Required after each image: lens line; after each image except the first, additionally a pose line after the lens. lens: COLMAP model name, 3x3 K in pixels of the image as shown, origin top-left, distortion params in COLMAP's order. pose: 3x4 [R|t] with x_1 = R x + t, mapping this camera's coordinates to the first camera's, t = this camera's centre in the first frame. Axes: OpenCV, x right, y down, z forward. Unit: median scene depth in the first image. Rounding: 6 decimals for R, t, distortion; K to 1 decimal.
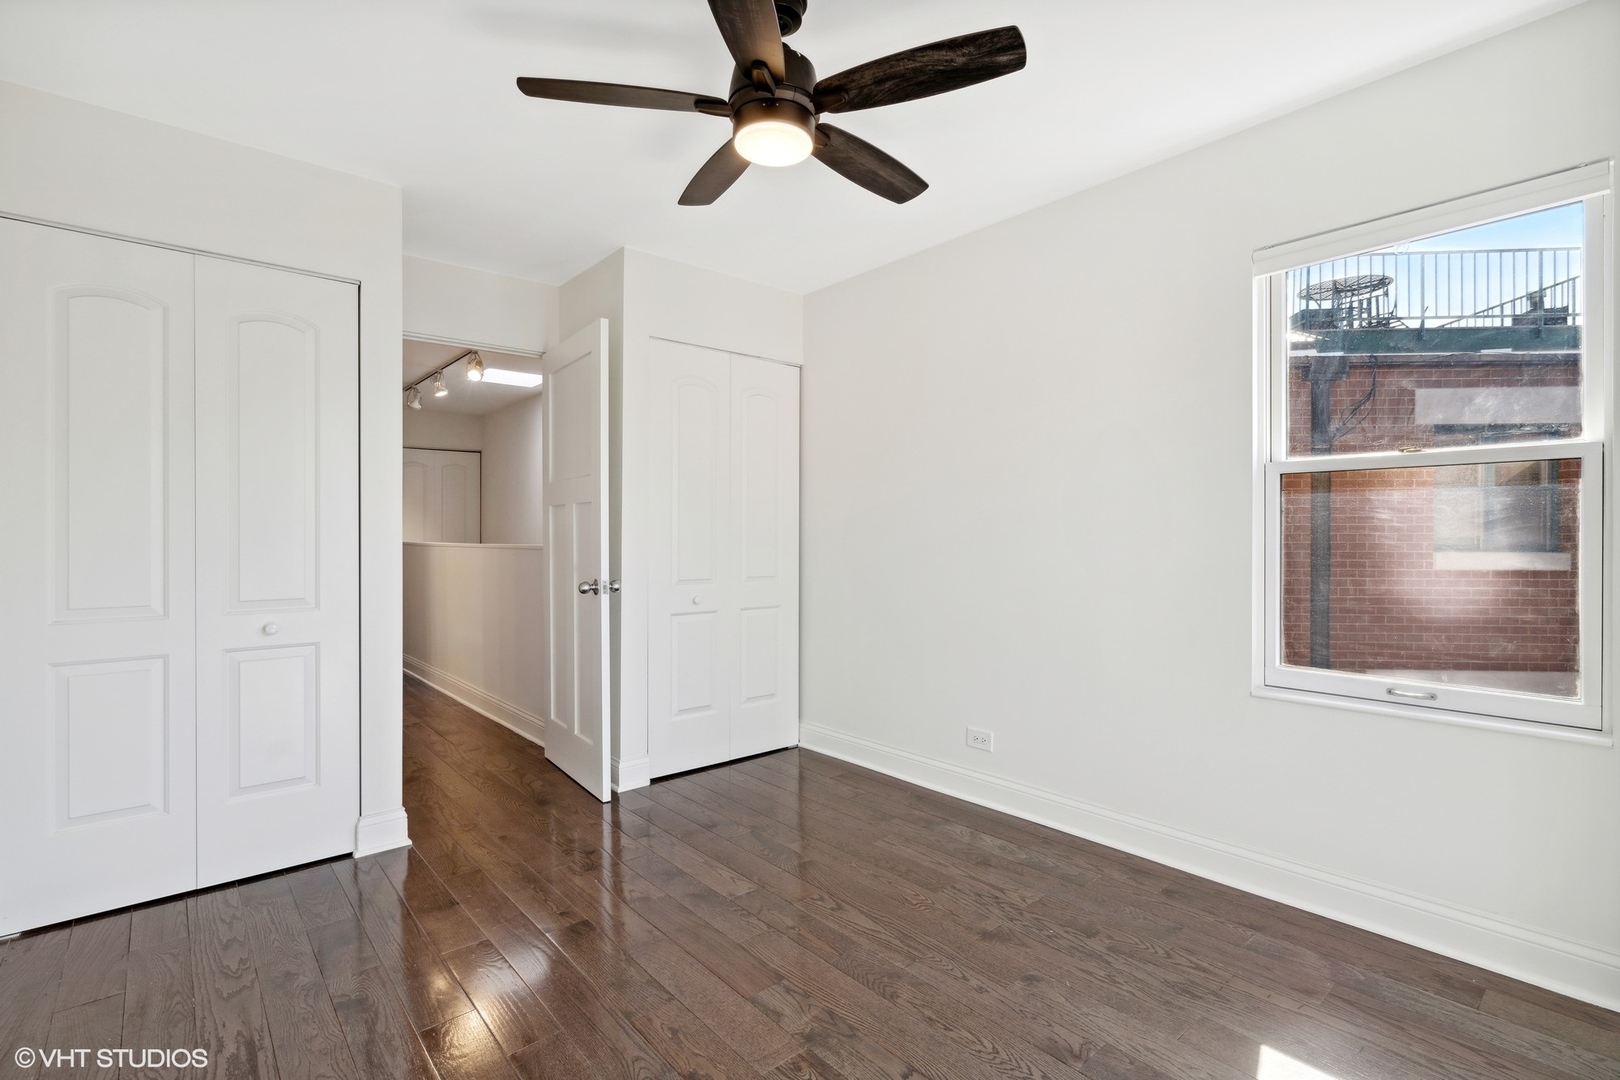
lens RADIAL K [[752.9, 0, 801.9], [0, 752.9, 537.8], [0, 0, 1]] dist [-0.002496, 0.000861]
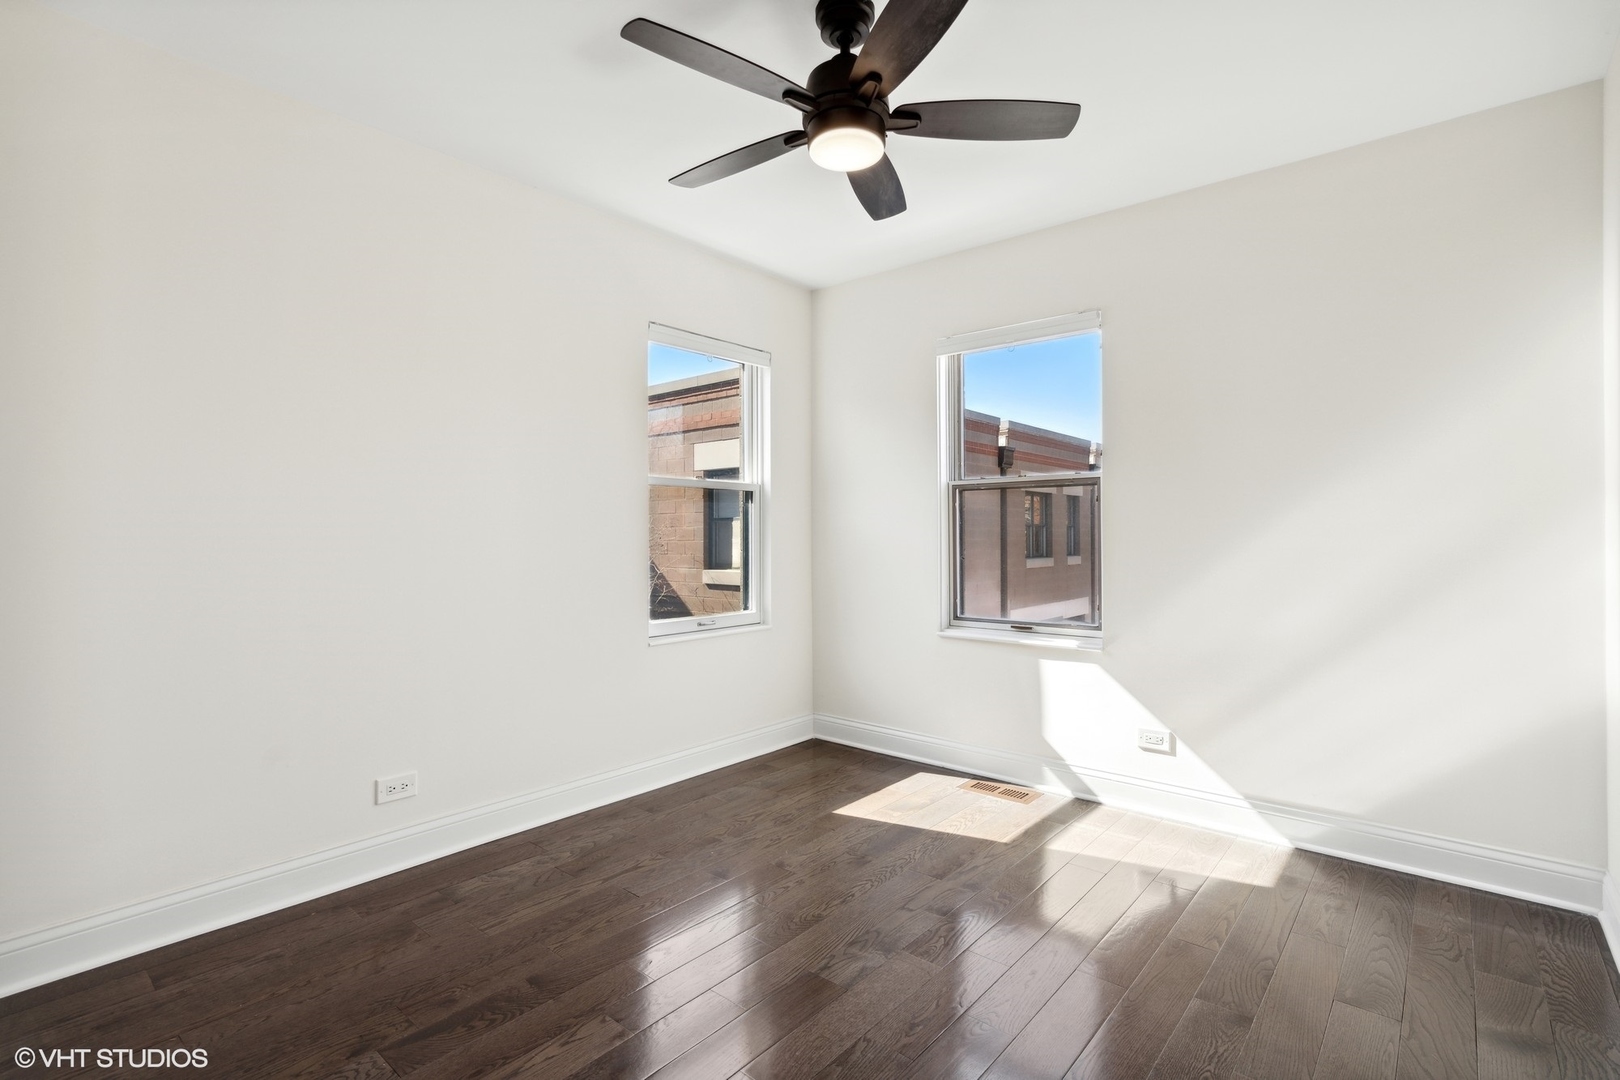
lens RADIAL K [[779.6, 0, 798.4], [0, 779.6, 550.4], [0, 0, 1]] dist [-0.000089, 0.001431]
pose [[-0.159538, -0.018708, 0.987014, -0.837746], [0.005196, 0.999791, 0.019790, 0.008722], [-0.987178, 0.008286, -0.159408, 0.957541]]
